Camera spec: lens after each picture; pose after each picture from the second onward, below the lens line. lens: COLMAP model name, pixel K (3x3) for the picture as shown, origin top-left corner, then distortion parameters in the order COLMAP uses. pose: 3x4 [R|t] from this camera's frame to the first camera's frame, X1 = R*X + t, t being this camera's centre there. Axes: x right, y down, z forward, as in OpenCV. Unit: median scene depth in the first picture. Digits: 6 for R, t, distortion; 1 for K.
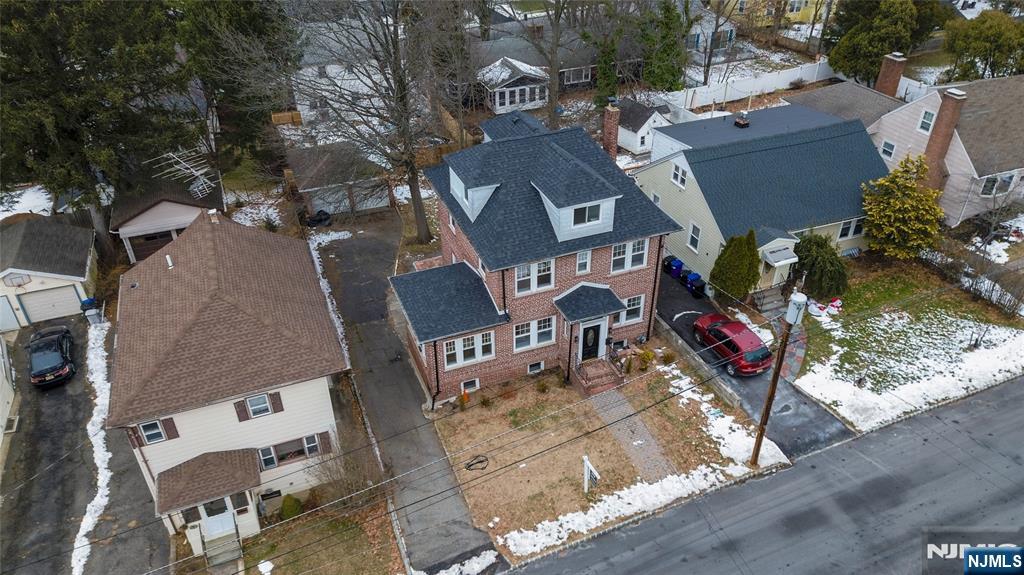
lens RADIAL K [[719.9, 0, 512.9], [0, 719.9, 282.3], [0, 0, 1]] dist [0.053088, -0.051619]
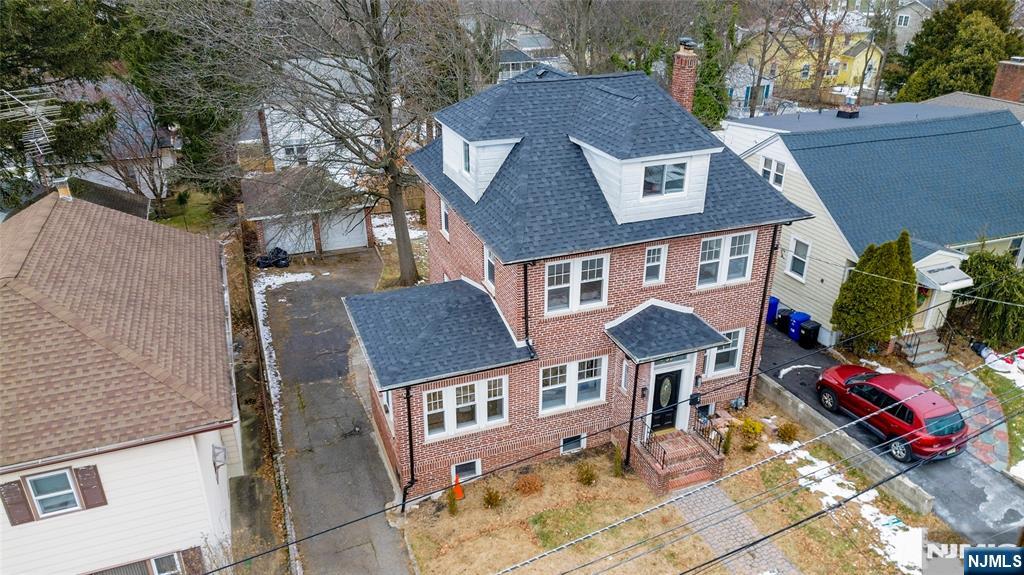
lens RADIAL K [[719.9, 0, 512.9], [0, 719.9, 282.3], [0, 0, 1]] dist [0.053088, -0.051619]
pose [[0.999940, 0.010957, -0.000577, -0.022159], [-0.010912, 0.987553, -0.156905, 0.082499], [-0.001150, 0.156902, 0.987614, 0.382076]]
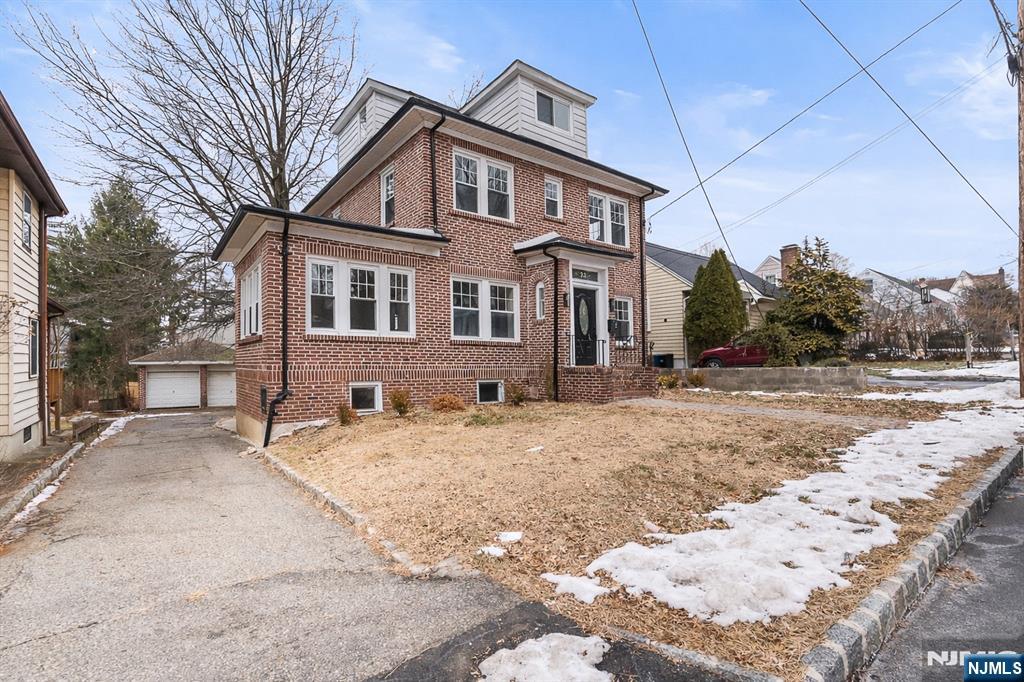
lens RADIAL K [[473.4, 0, 505.8], [0, 473.4, 366.0], [0, 0, 1]] dist [-0.001040, 0.000192]
pose [[0.965648, -0.000694, 0.259853, -0.049955], [0.146711, 0.826823, -0.542992, 0.306790], [-0.214475, 0.562462, 0.798522, 0.736626]]
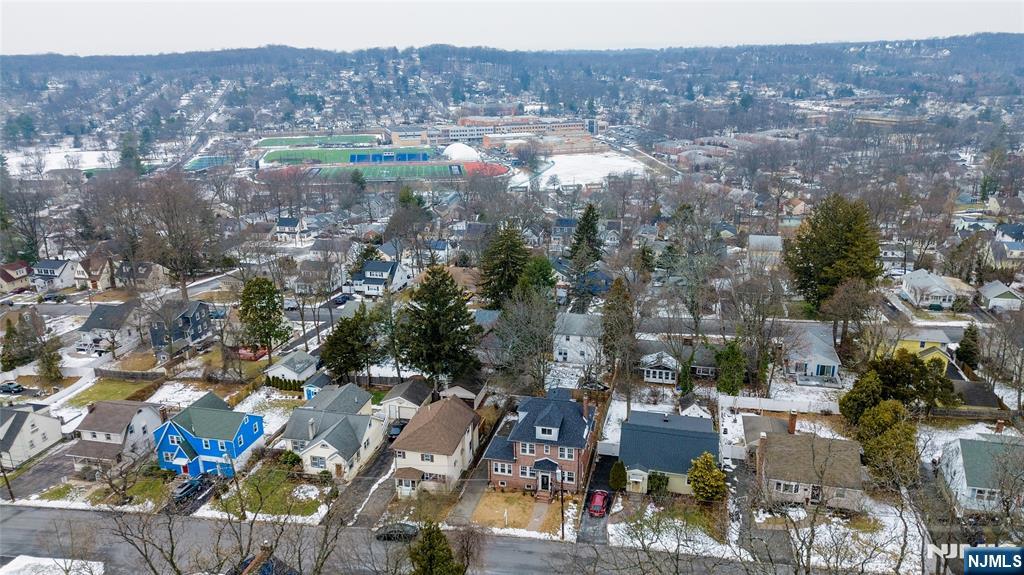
lens RADIAL K [[719.9, 0, 512.9], [0, 719.9, 282.3], [0, 0, 1]] dist [0.053088, -0.051619]
pose [[0.814878, 0.170803, -0.553895, 1.335010], [-0.313363, 0.933727, -0.173083, -0.102056], [0.487624, 0.314612, 0.814397, -1.399347]]
